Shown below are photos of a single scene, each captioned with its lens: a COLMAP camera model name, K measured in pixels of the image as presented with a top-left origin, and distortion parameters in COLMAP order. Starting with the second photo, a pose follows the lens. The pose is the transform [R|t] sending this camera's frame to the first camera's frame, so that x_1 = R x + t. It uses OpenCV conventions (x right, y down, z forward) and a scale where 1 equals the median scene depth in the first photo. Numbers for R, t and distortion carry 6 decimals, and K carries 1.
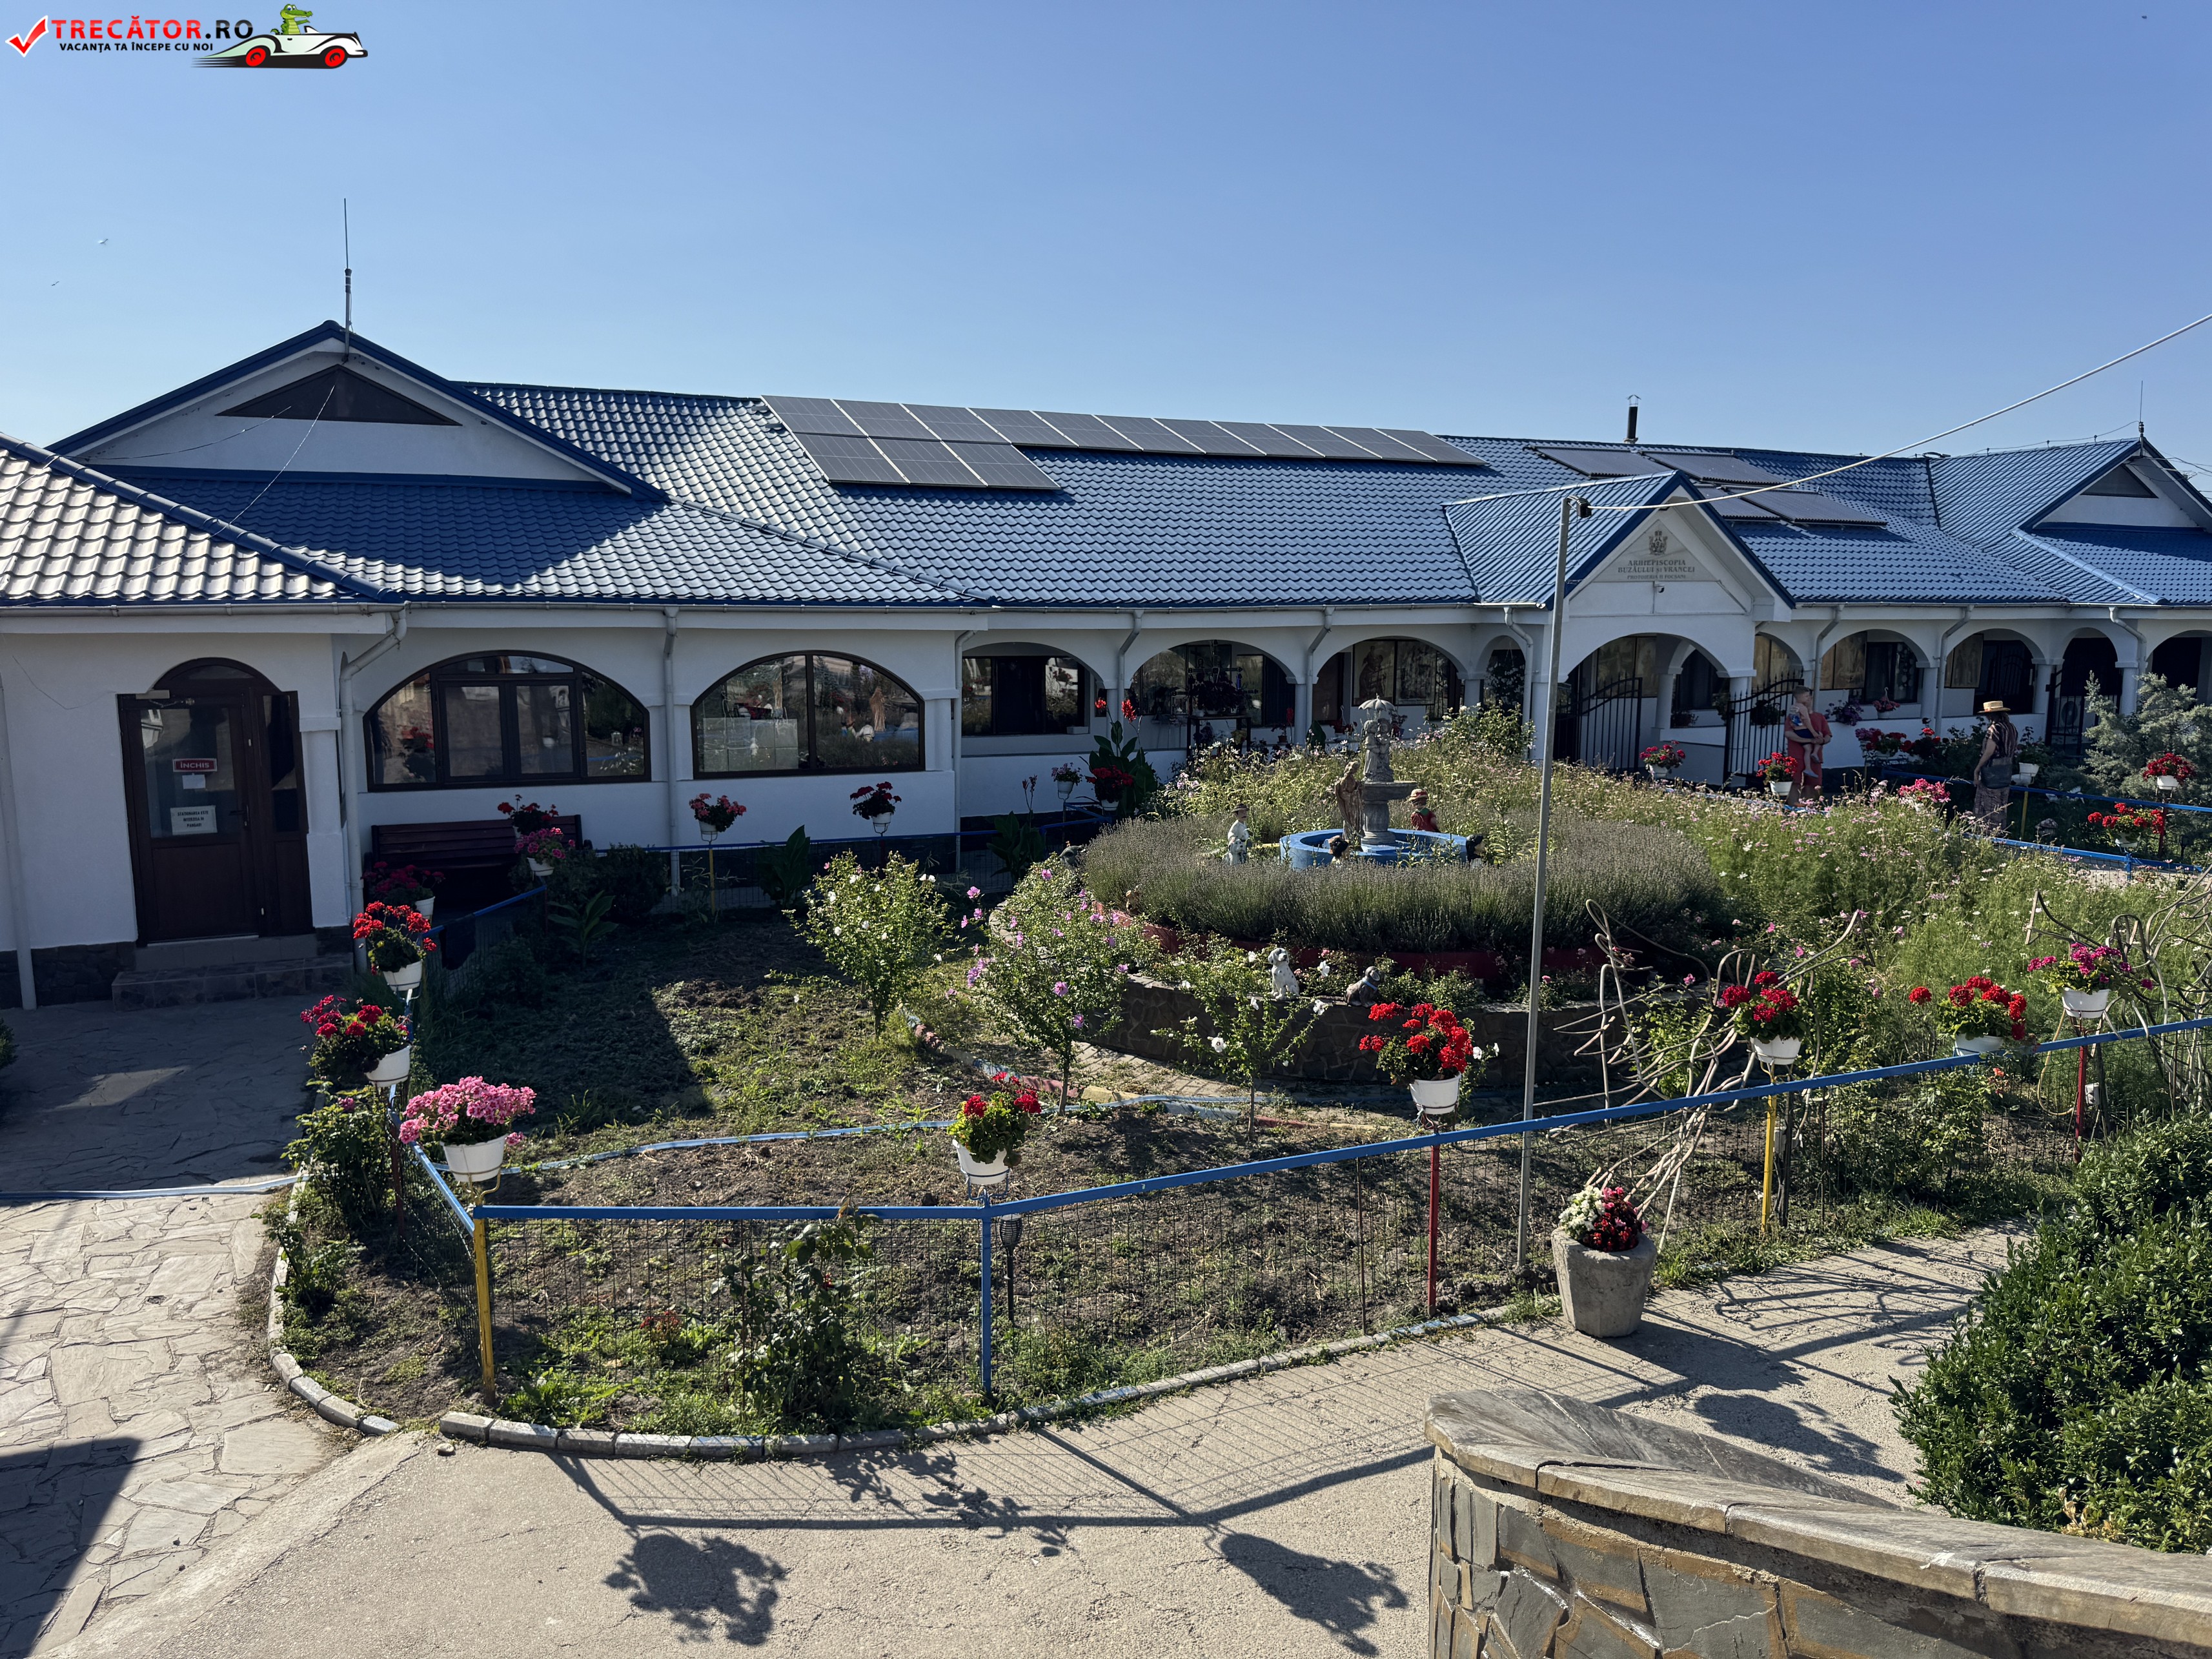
lens RADIAL K [[1617.7, 0, 1106.0], [0, 1617.7, 829.5], [0, 0, 1]] dist [0.085951, -0.148836]
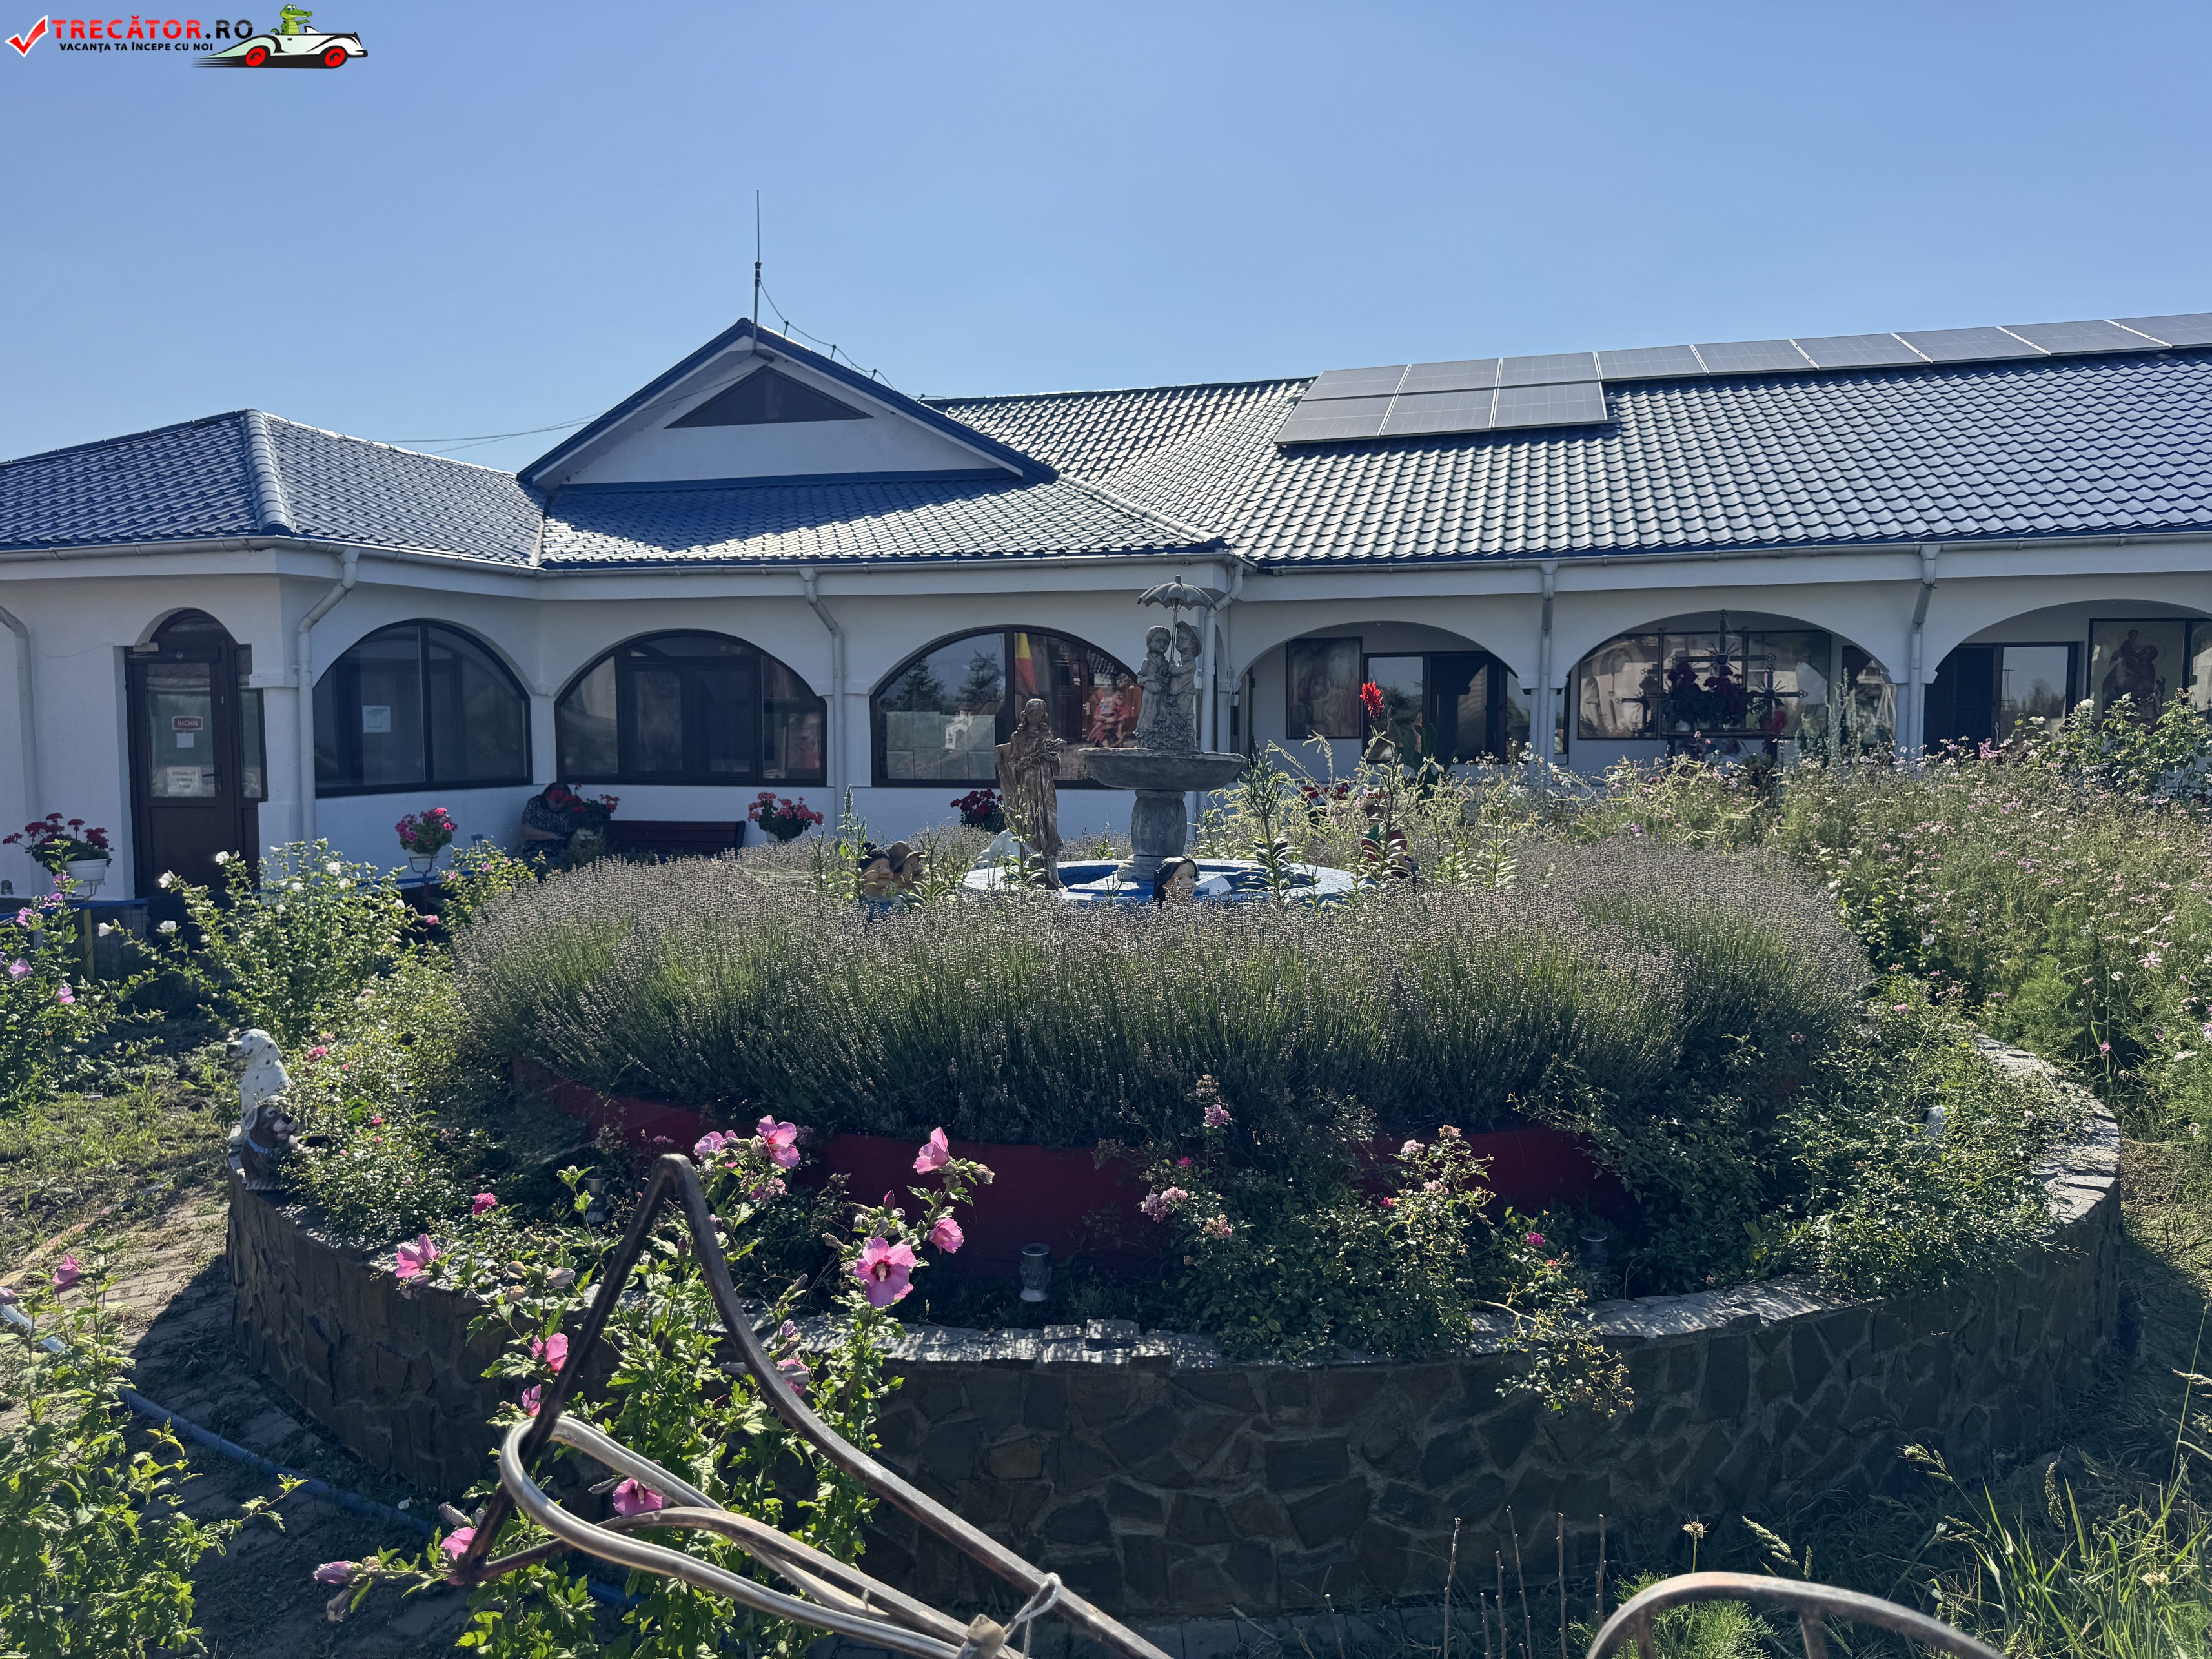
lens RADIAL K [[1548.0, 0, 1106.0], [0, 1548.0, 829.5], [0, 0, 1]] dist [0.127278, -0.203970]
pose [[0.773288, 0.043800, -0.632540, 0.295545], [-0.080080, 0.996369, -0.028907, 0.004445], [0.628977, 0.073007, 0.773988, 0.417884]]
